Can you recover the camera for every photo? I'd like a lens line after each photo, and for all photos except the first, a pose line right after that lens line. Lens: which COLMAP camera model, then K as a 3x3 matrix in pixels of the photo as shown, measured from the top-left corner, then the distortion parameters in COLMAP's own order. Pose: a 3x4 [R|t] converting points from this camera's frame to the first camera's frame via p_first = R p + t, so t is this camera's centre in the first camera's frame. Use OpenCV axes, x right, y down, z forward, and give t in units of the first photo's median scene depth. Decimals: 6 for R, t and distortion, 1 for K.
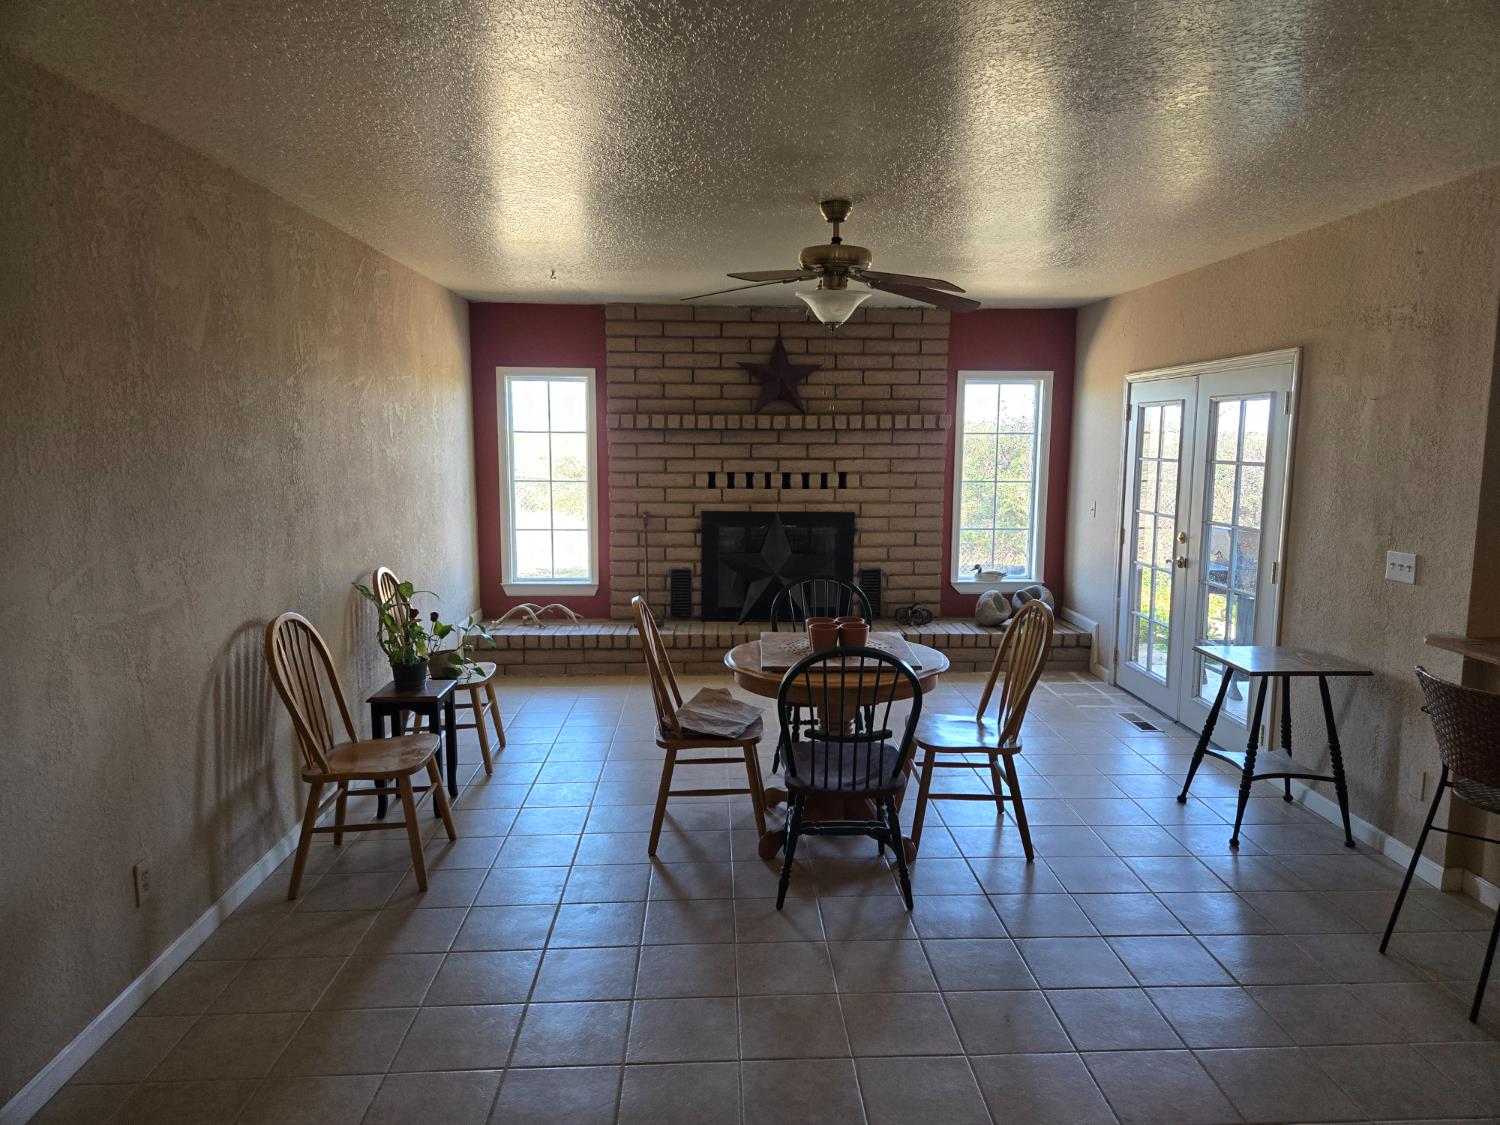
lens RADIAL K [[1008.1, 0, 751.2], [0, 1008.1, 561.4], [0, 0, 1]] dist [0.060117, -0.051106]
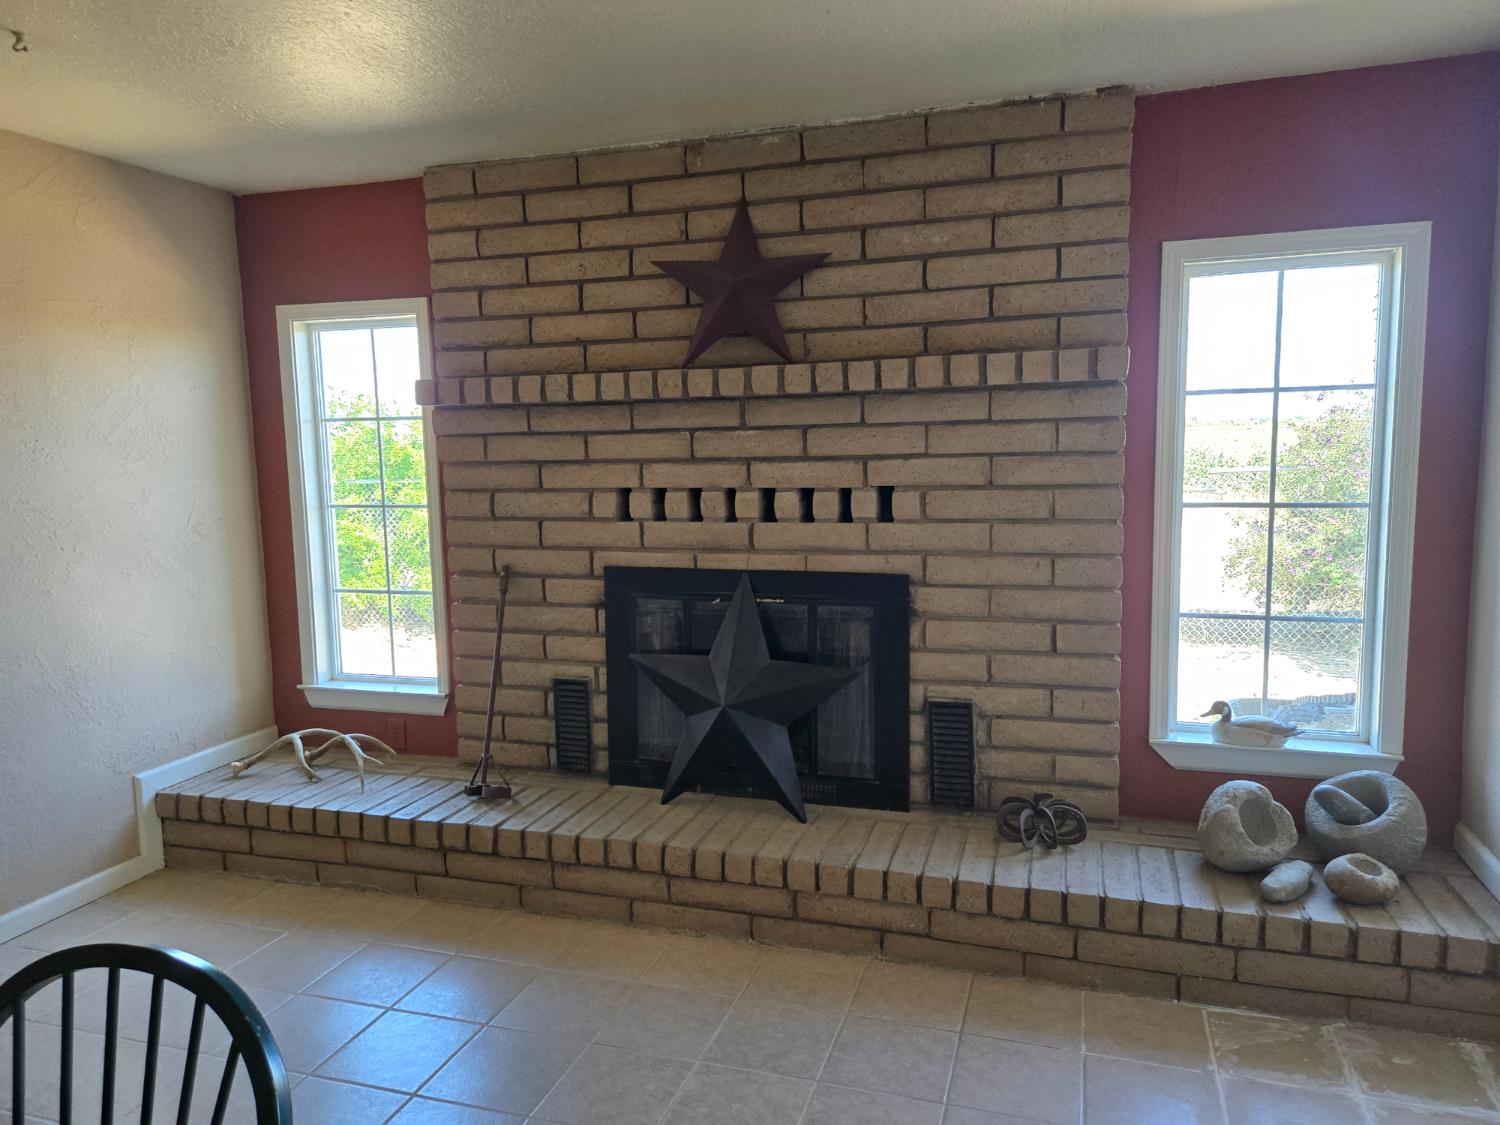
lens RADIAL K [[1008.1, 0, 763.1], [0, 1008.1, 539.7], [0, 0, 1]] dist [0.060117, -0.051106]
pose [[0.936161, 0.011699, -0.351378, 0.202058], [-0.017021, 0.999782, -0.012060, -0.058389], [0.351161, 0.017271, 0.936156, 0.557494]]
